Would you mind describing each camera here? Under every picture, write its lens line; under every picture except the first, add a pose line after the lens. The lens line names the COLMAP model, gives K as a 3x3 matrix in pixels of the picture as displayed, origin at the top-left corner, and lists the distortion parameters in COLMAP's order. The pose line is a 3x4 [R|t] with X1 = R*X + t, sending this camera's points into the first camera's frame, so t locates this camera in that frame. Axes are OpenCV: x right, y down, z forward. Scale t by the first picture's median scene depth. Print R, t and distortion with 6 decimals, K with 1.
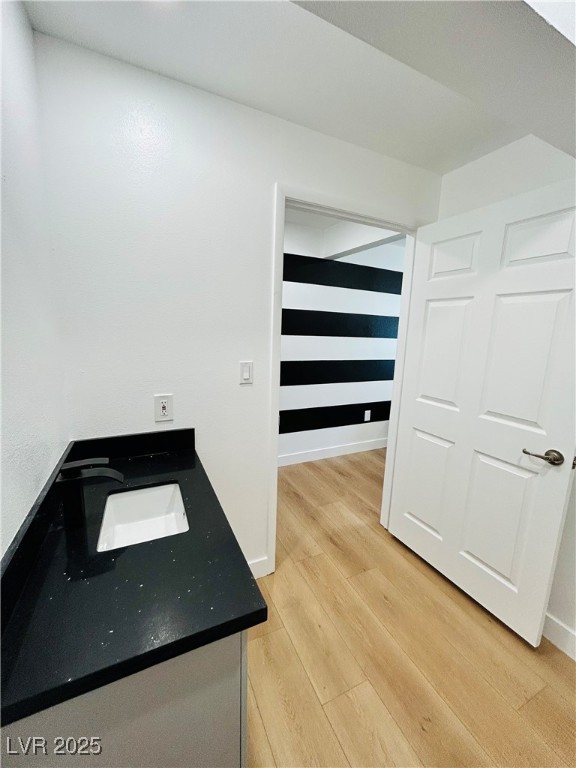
lens RADIAL K [[309.8, 0, 289.2], [0, 309.8, 386.6], [0, 0, 1]] dist [0.003393, -0.000507]
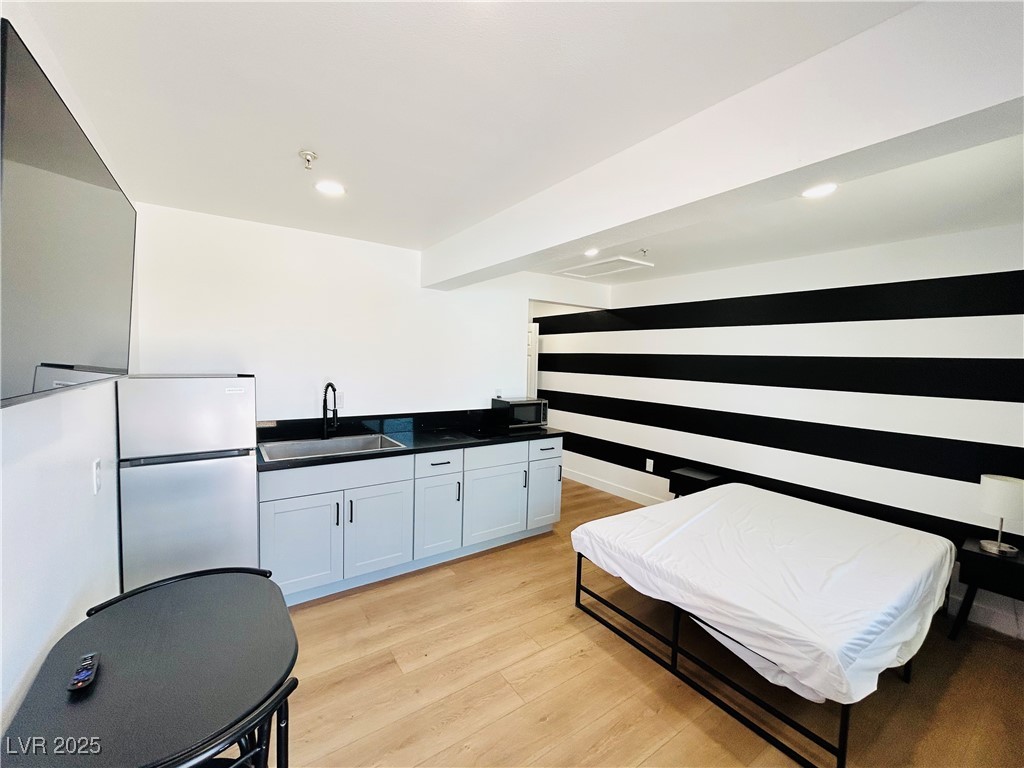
lens RADIAL K [[413.1, 0, 513.8], [0, 413.1, 388.3], [0, 0, 1]] dist [0.003393, -0.000507]
pose [[0.169880, 0.041565, -0.984588, 2.631102], [-0.193828, 0.981003, 0.007970, -0.107512], [0.966215, 0.189487, 0.174709, 0.757568]]
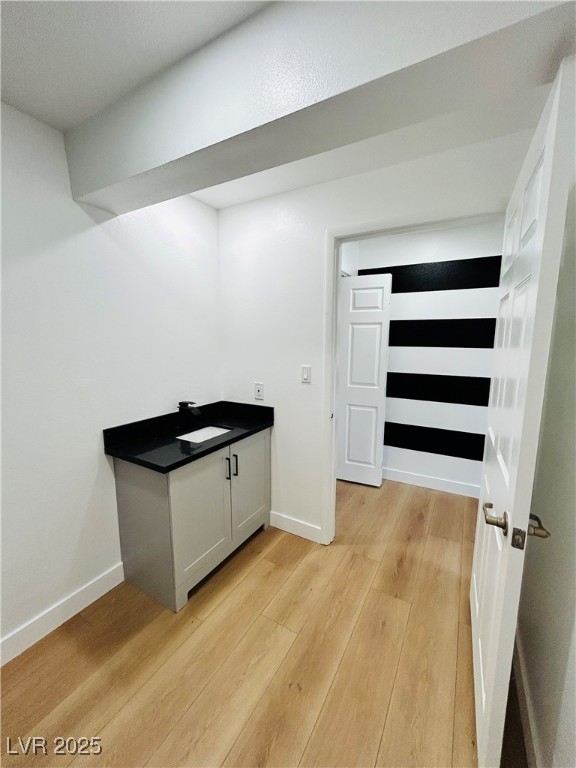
lens RADIAL K [[309.8, 0, 288.9], [0, 309.8, 389.8], [0, 0, 1]] dist [0.003393, -0.000507]
pose [[0.566808, 0.109806, -0.816500, 0.755468], [-0.136698, 0.989875, 0.038228, -0.015924], [0.812430, 0.089946, 0.576079, 0.142825]]
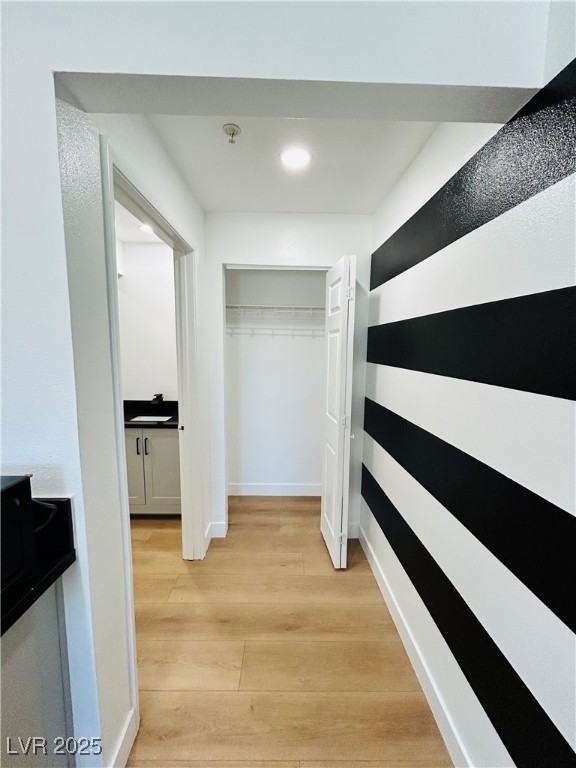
lens RADIAL K [[309.8, 0, 287.6], [0, 309.8, 378.0], [0, 0, 1]] dist [0.003393, -0.000507]
pose [[-0.419281, 0.055202, -0.906177, 0.787320], [-0.186345, 0.971664, 0.145411, -0.298189], [0.888527, 0.229829, -0.397114, 1.619682]]
